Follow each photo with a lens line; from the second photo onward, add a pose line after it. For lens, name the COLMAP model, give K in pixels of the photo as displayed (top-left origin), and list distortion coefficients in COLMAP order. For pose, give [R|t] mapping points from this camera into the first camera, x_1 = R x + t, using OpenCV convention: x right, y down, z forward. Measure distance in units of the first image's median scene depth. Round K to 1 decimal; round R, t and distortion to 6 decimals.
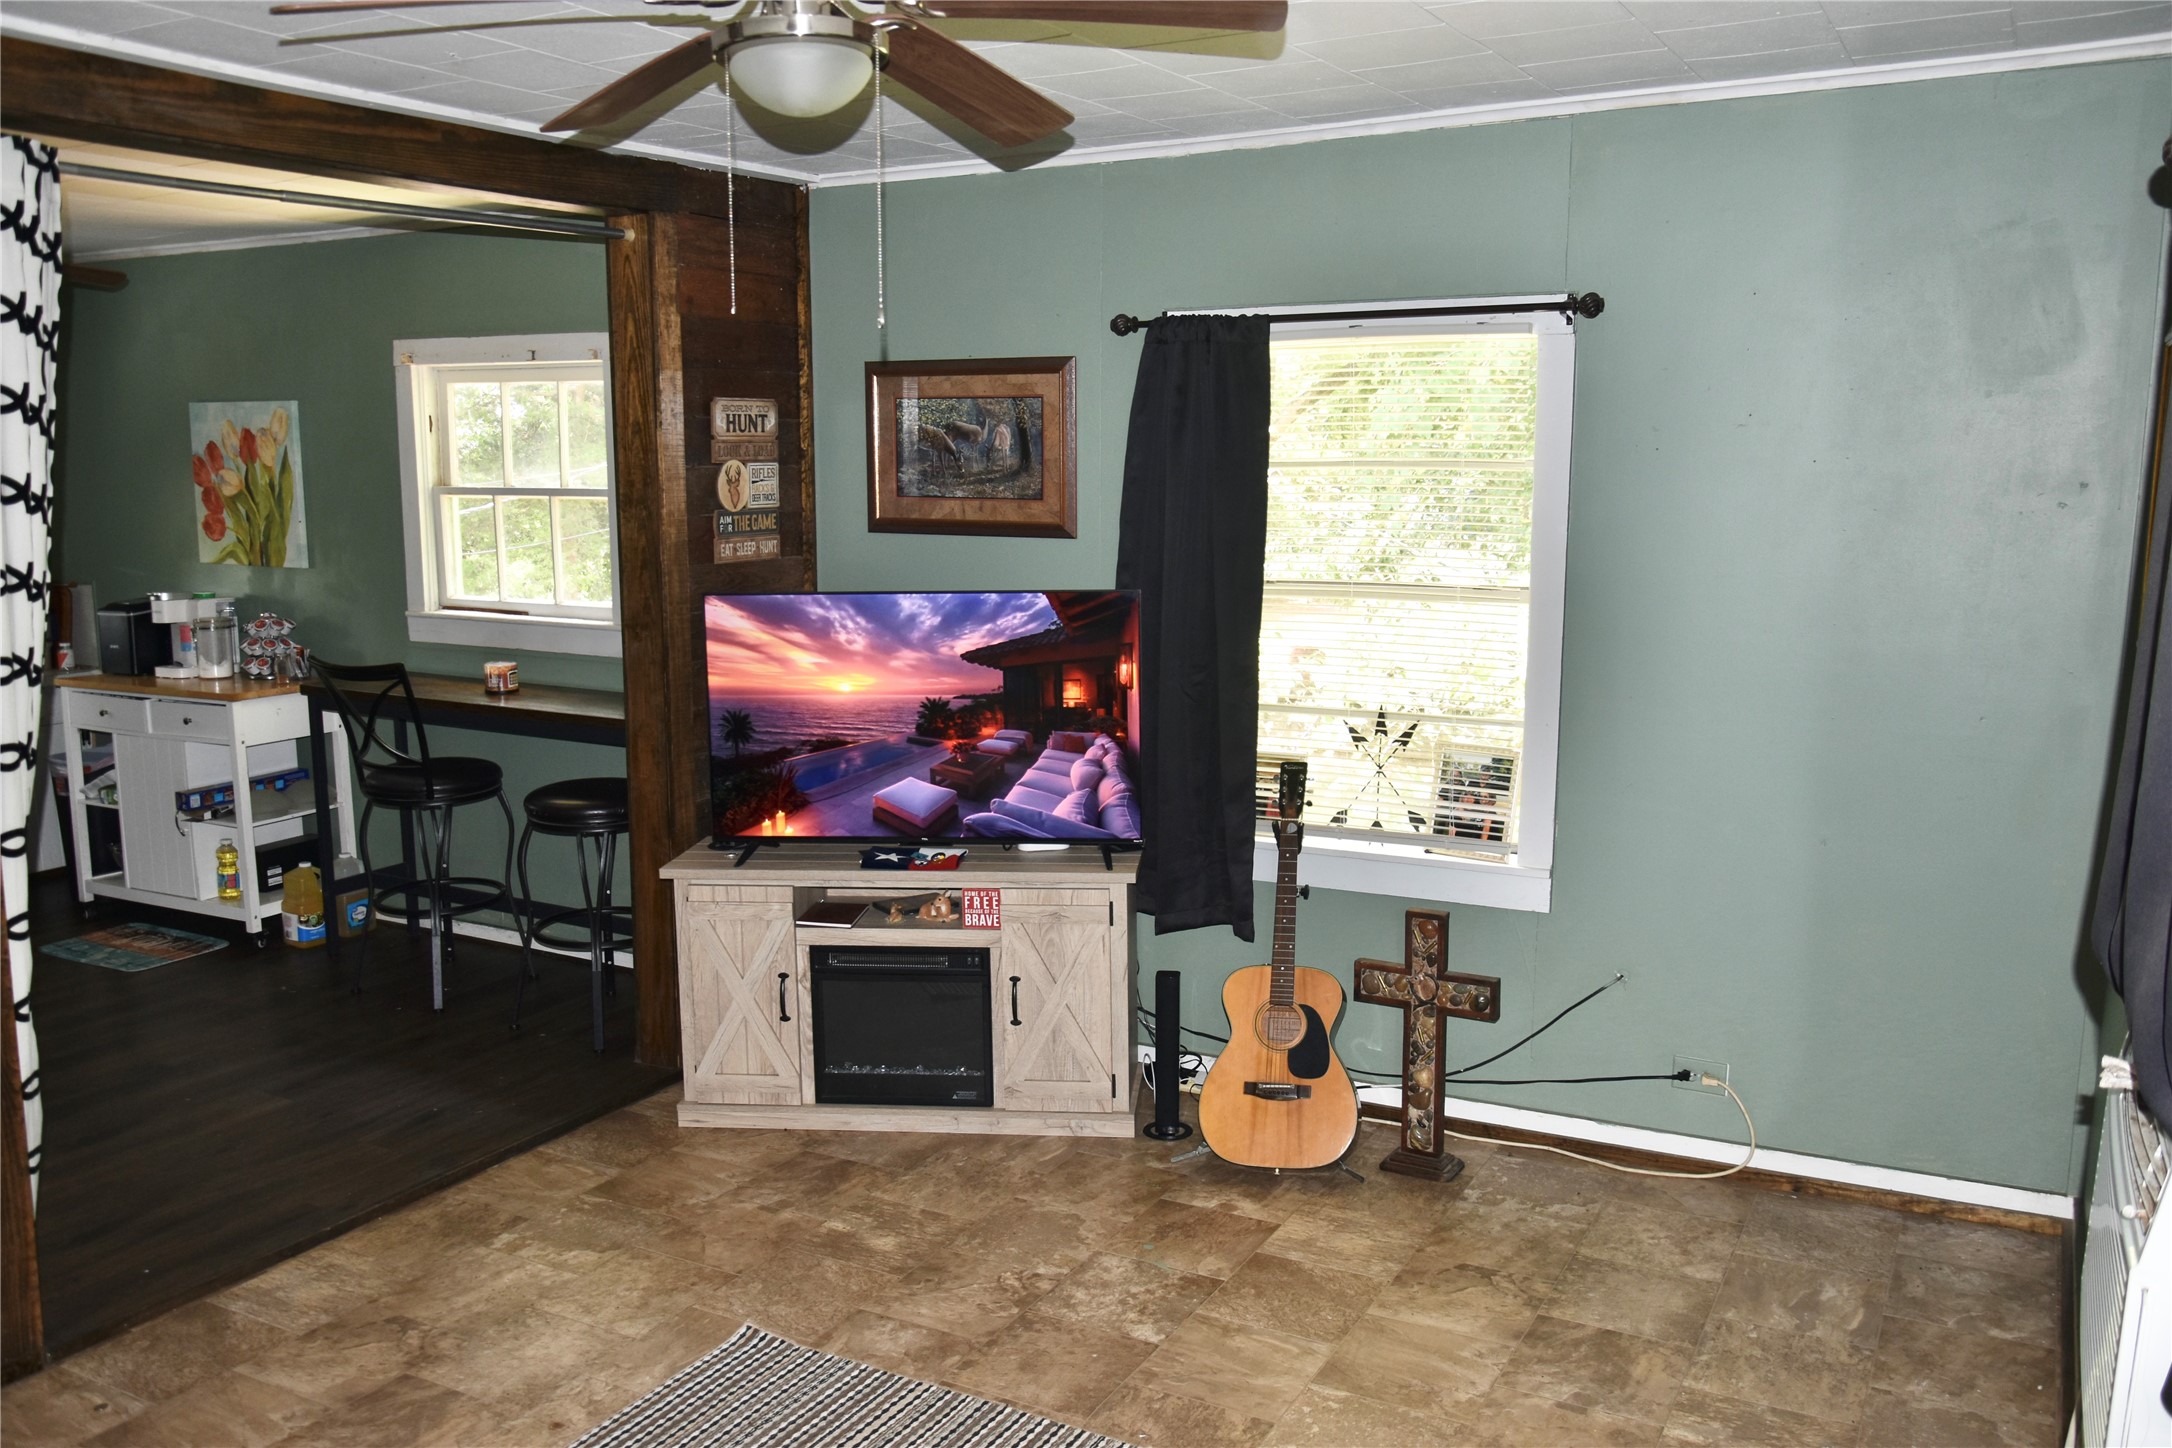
lens RADIAL K [[1802.3, 0, 1092.0], [0, 1802.3, 732.2], [0, 0, 1]] dist [0.000742, -0.012242]
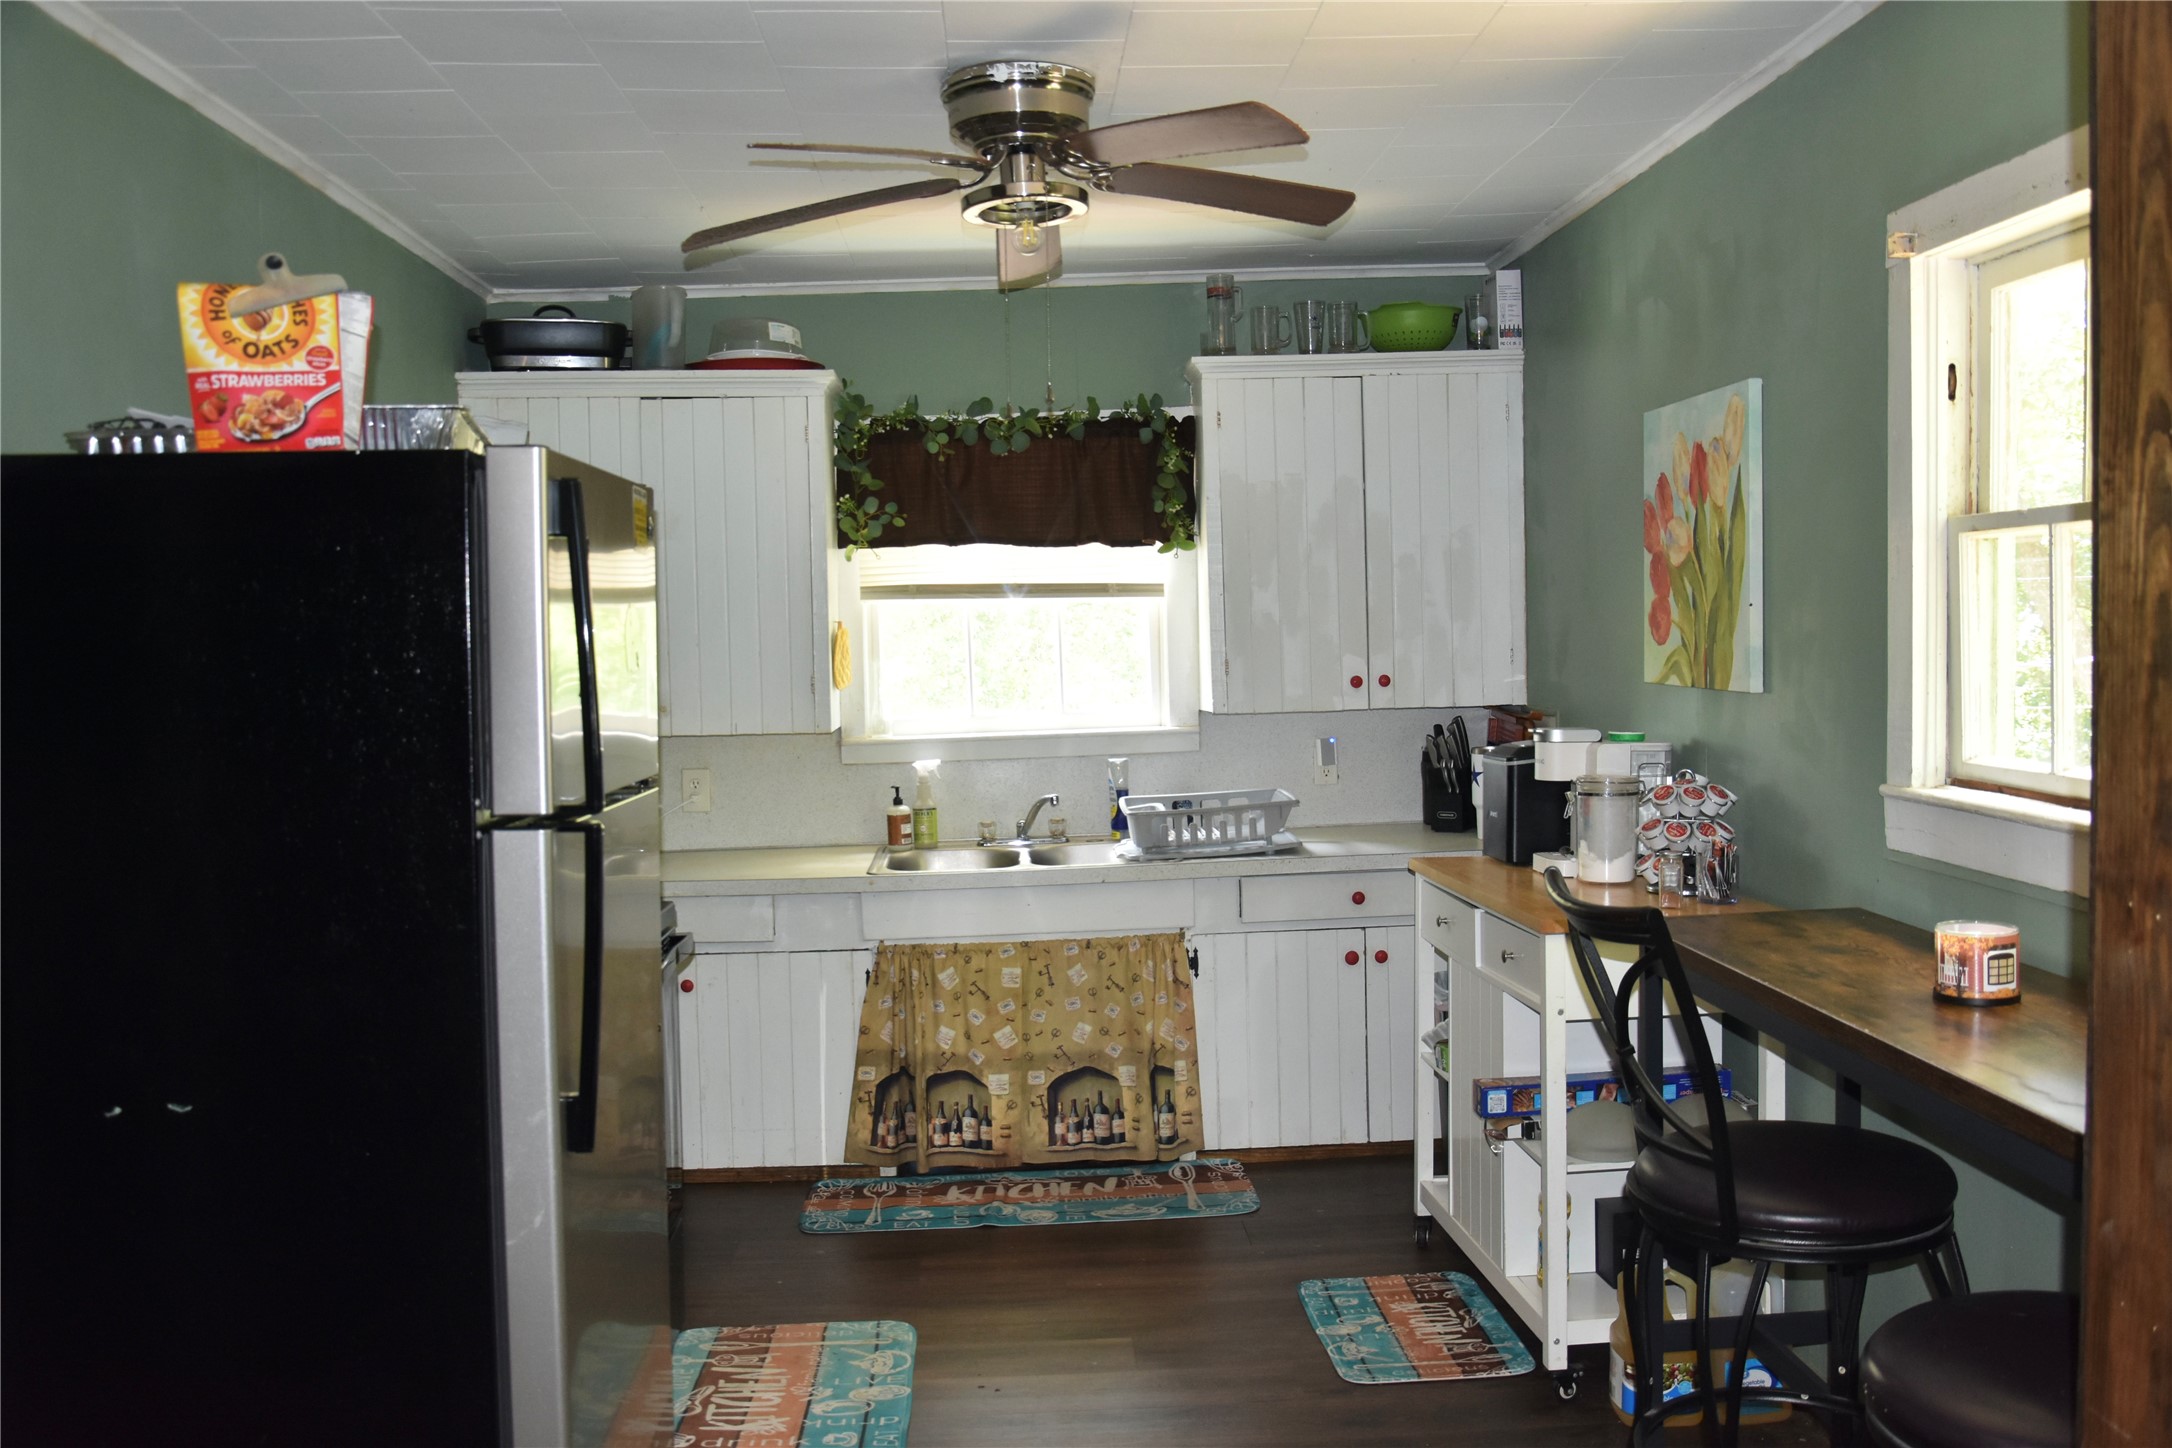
lens RADIAL K [[1876.6, 0, 1077.3], [0, 1876.6, 736.1], [0, 0, 1]] dist [-0.070568, 0.029190]
pose [[0.529742, 0.038399, -0.847289, -0.083680], [-0.110908, 0.993533, -0.024314, -0.045265], [0.840877, 0.106851, 0.530575, 0.573162]]
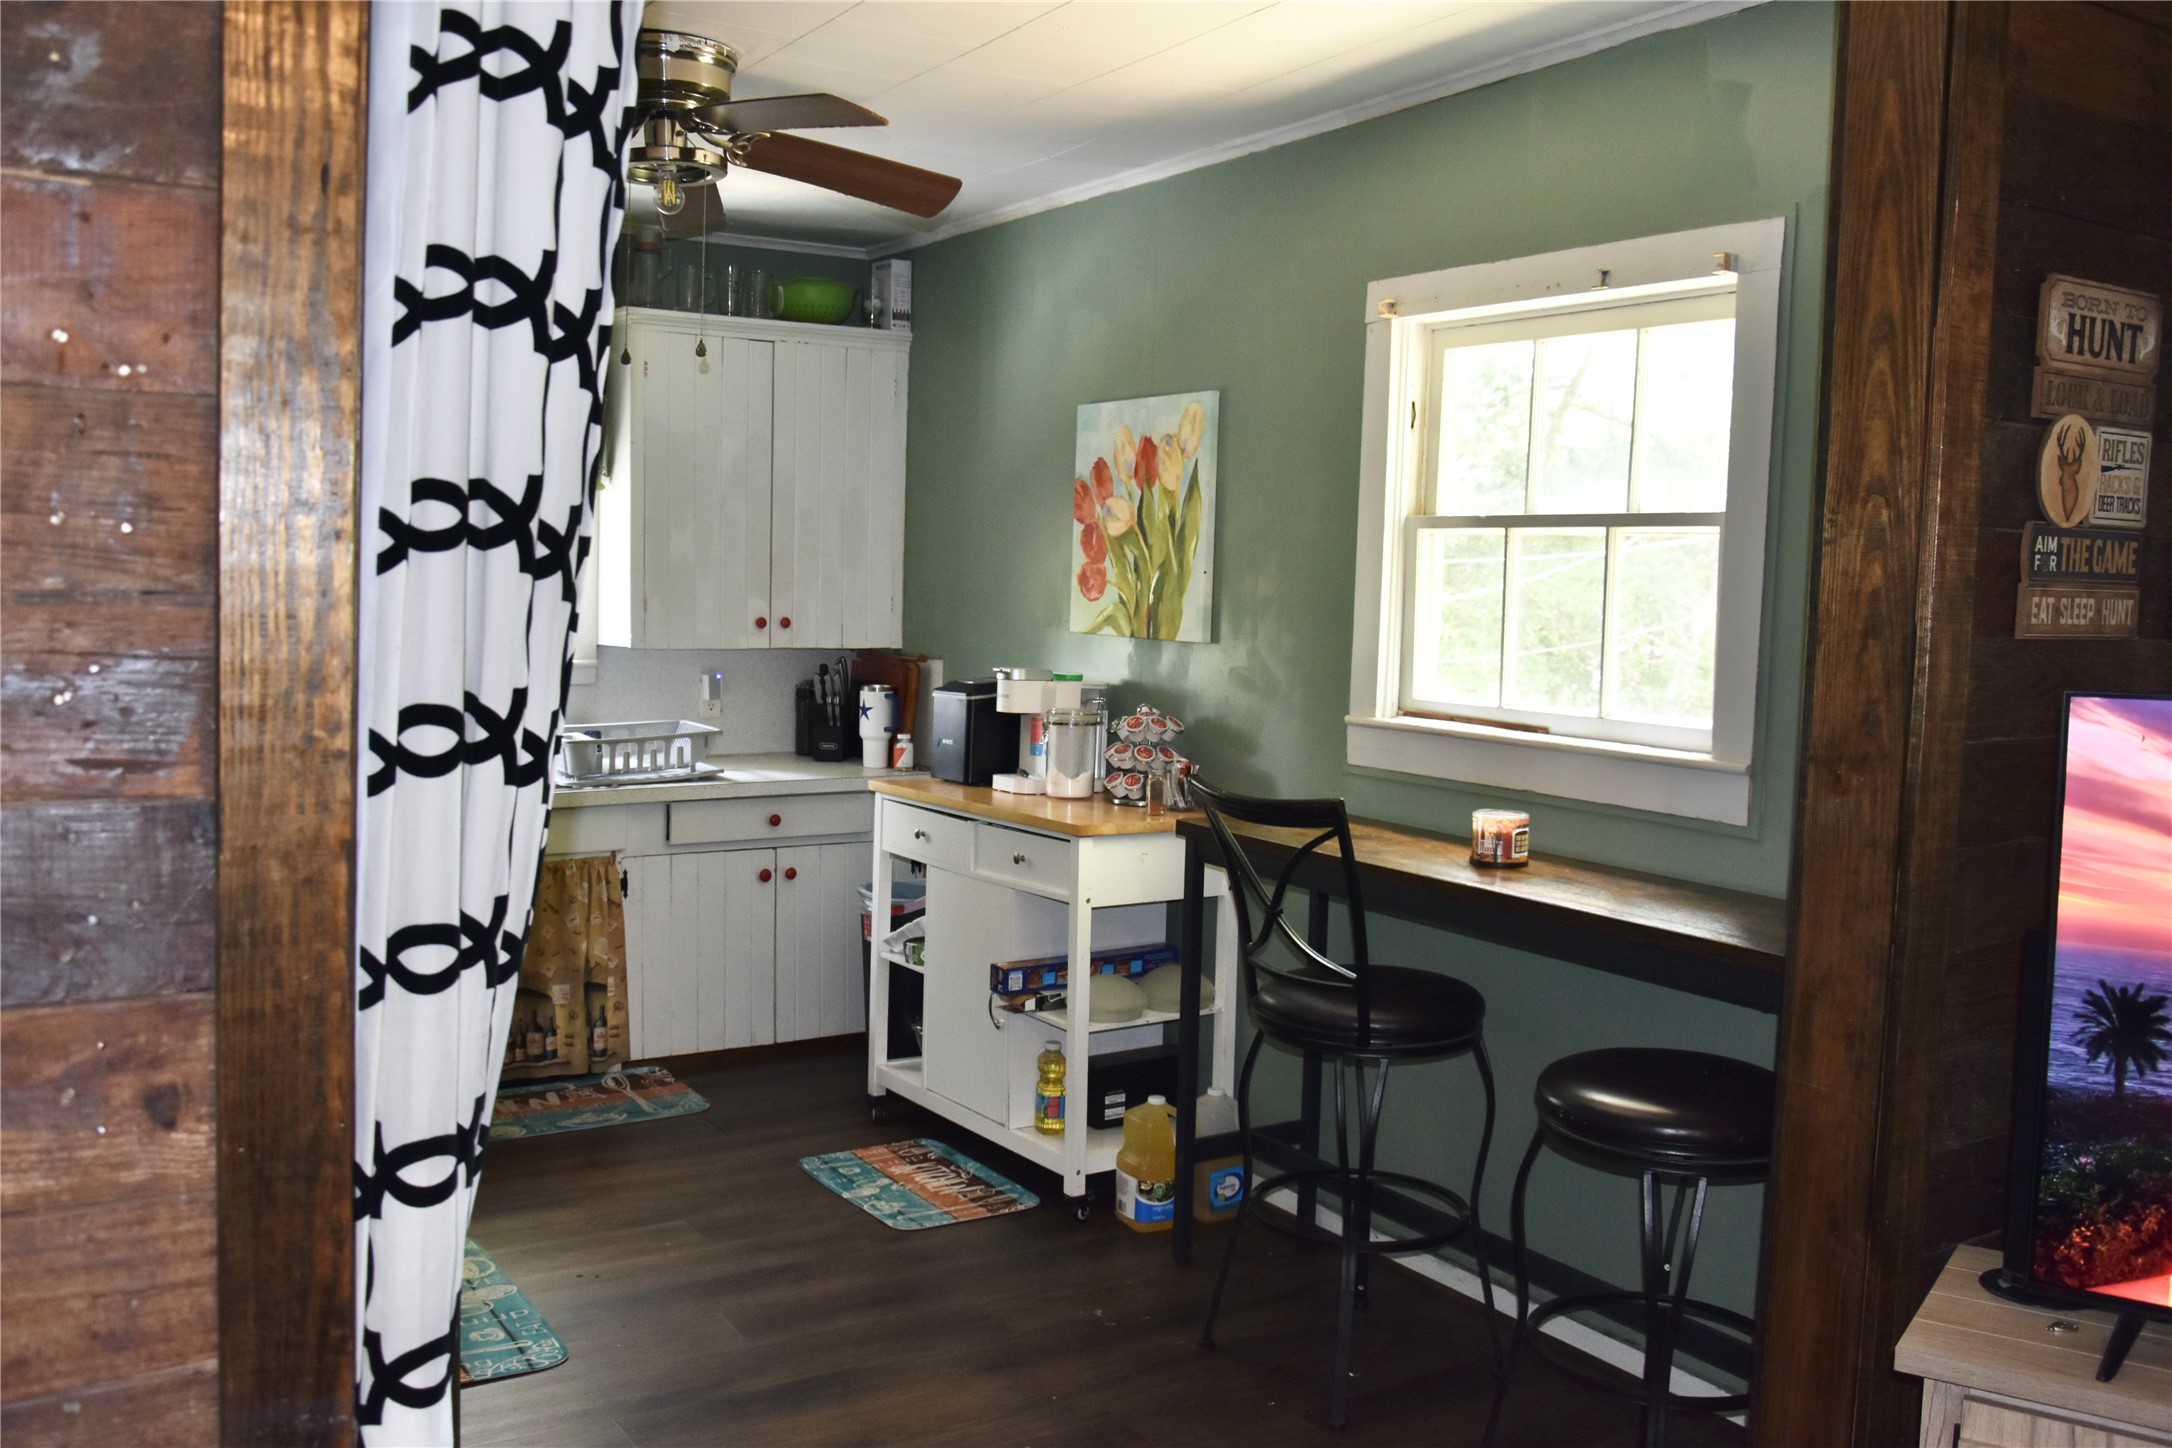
lens RADIAL K [[1876.6, 0, 1075.6], [0, 1876.6, 730.3], [0, 0, 1]] dist [-0.070568, 0.029190]
pose [[0.881011, 0.065423, -0.468551, -0.162768], [-0.104464, 0.992848, -0.057792, -0.015353], [0.461419, 0.099862, 0.881544, 0.395781]]
